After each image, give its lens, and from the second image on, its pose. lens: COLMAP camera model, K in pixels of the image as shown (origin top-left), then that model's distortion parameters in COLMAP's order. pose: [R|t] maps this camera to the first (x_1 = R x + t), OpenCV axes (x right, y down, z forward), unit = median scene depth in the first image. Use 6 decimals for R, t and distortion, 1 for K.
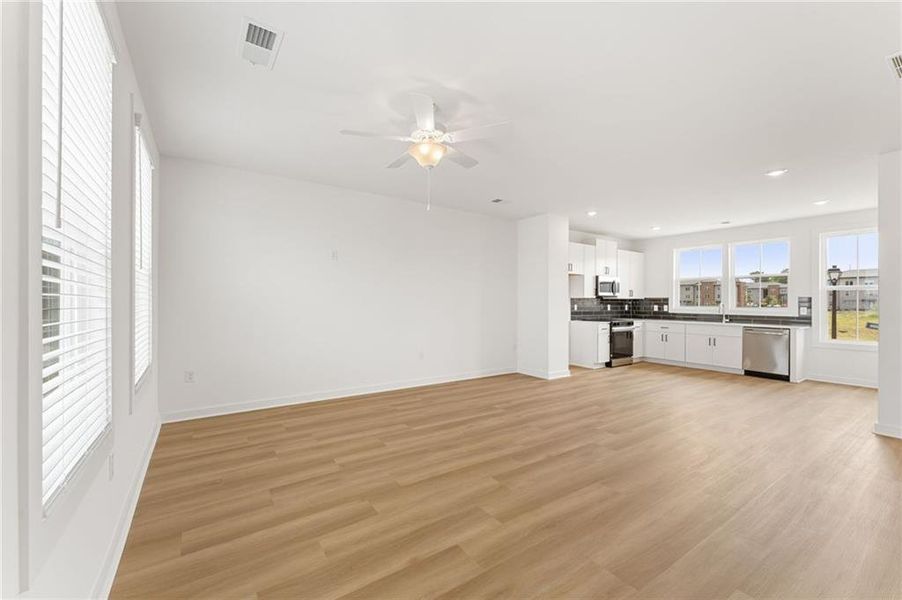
lens RADIAL K [[361.8, 0, 445.5], [0, 361.8, 300.8], [0, 0, 1]] dist [0.000832, -0.000115]
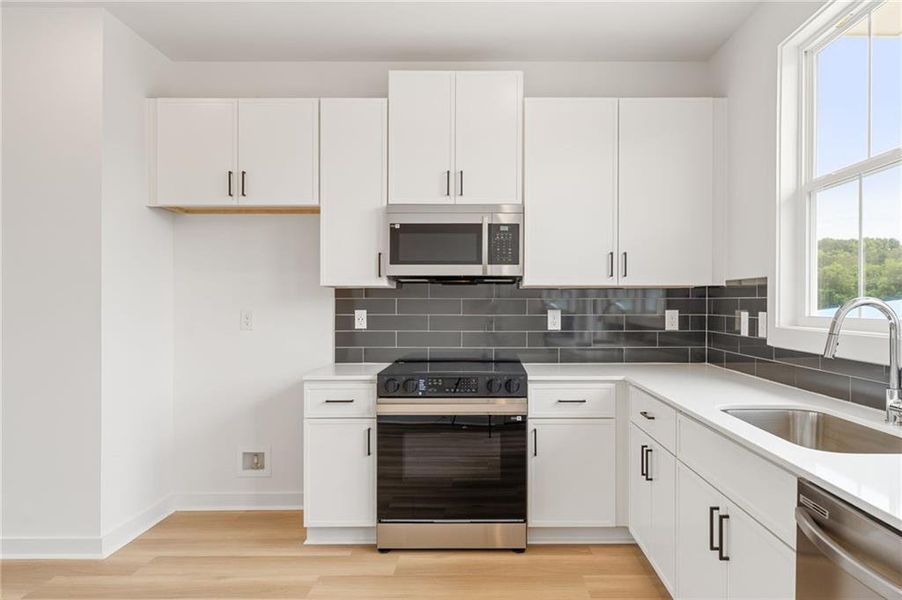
lens RADIAL K [[615.7, 0, 487.3], [0, 615.7, 300.5], [0, 0, 1]] dist [0.008894, 0.003577]
pose [[0.831535, -0.011164, -0.555360, 0.732412], [0.009000, 0.999938, -0.006626, 0.007400], [0.555399, 0.000512, 0.831584, 0.641172]]
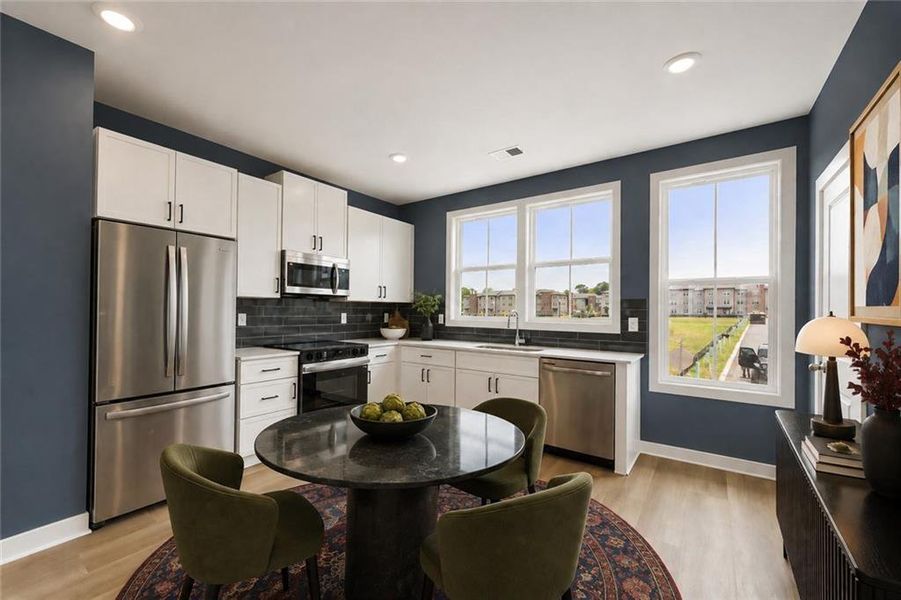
lens RADIAL K [[361.4, 0, 445.0], [0, 361.4, 300.8], [0, 0, 1]] dist [0.000832, -0.000115]
pose [[0.939069, 0.008370, 0.343628, 0.448044], [-0.001256, 0.999780, -0.020921, 0.004359], [-0.343727, 0.019214, 0.938873, 0.490891]]
